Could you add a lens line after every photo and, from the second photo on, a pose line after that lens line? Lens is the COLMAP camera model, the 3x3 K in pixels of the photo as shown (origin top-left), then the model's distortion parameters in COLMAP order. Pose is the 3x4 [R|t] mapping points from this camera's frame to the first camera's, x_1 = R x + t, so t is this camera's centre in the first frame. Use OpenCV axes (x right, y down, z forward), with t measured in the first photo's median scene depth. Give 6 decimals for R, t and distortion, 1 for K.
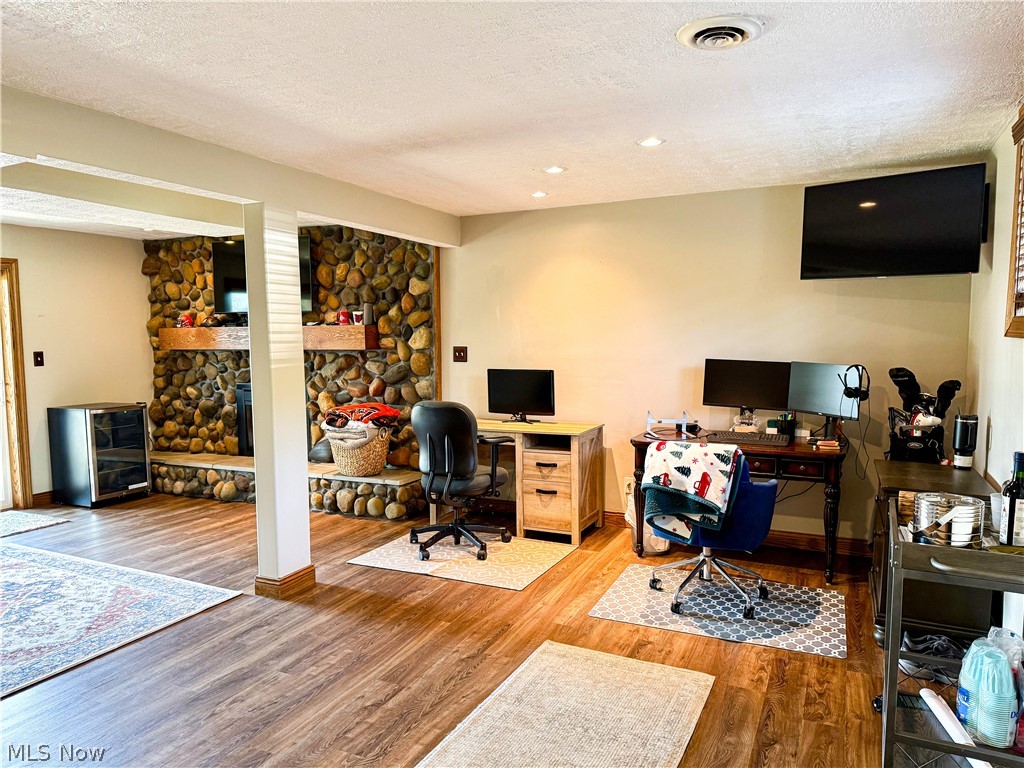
lens RADIAL K [[719.1, 0, 512.3], [0, 719.1, 388.1], [0, 0, 1]] dist [-0.004058, -0.013553]
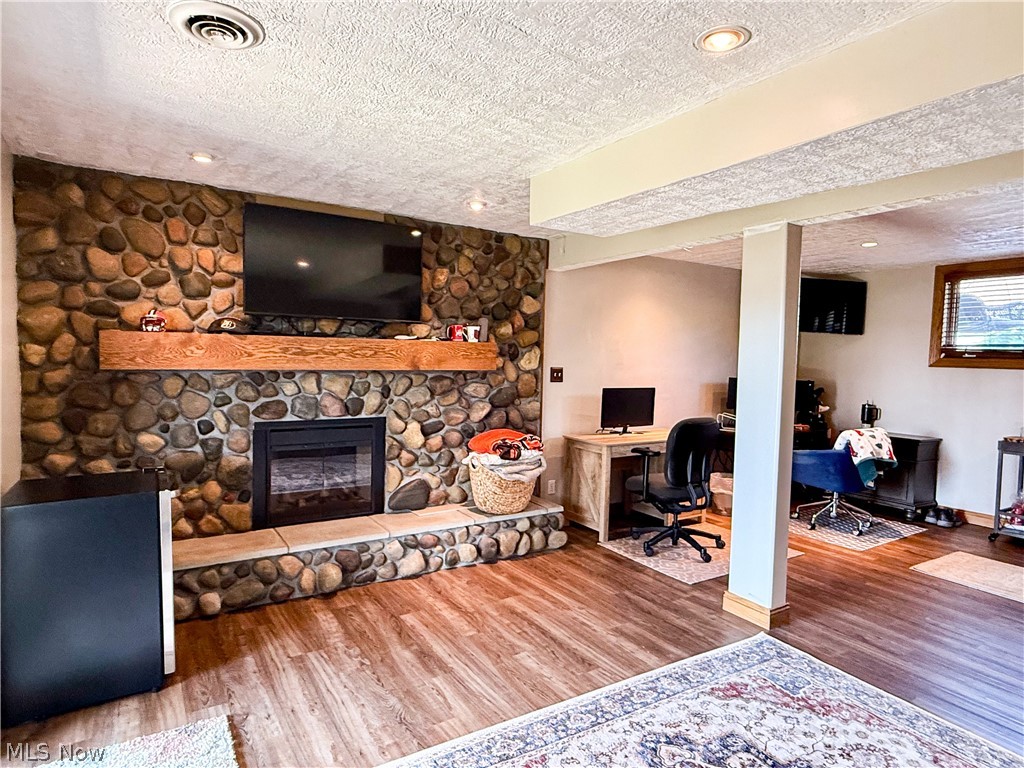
lens RADIAL K [[596.0, 0, 510.2], [0, 596.0, 385.4], [0, 0, 1]] dist [-0.020517, 0.002073]
pose [[0.545956, -0.021736, 0.837532, -0.829138], [0.040301, 0.999188, -0.000340, -0.034391], [-0.836844, 0.033939, 0.546388, 0.588805]]
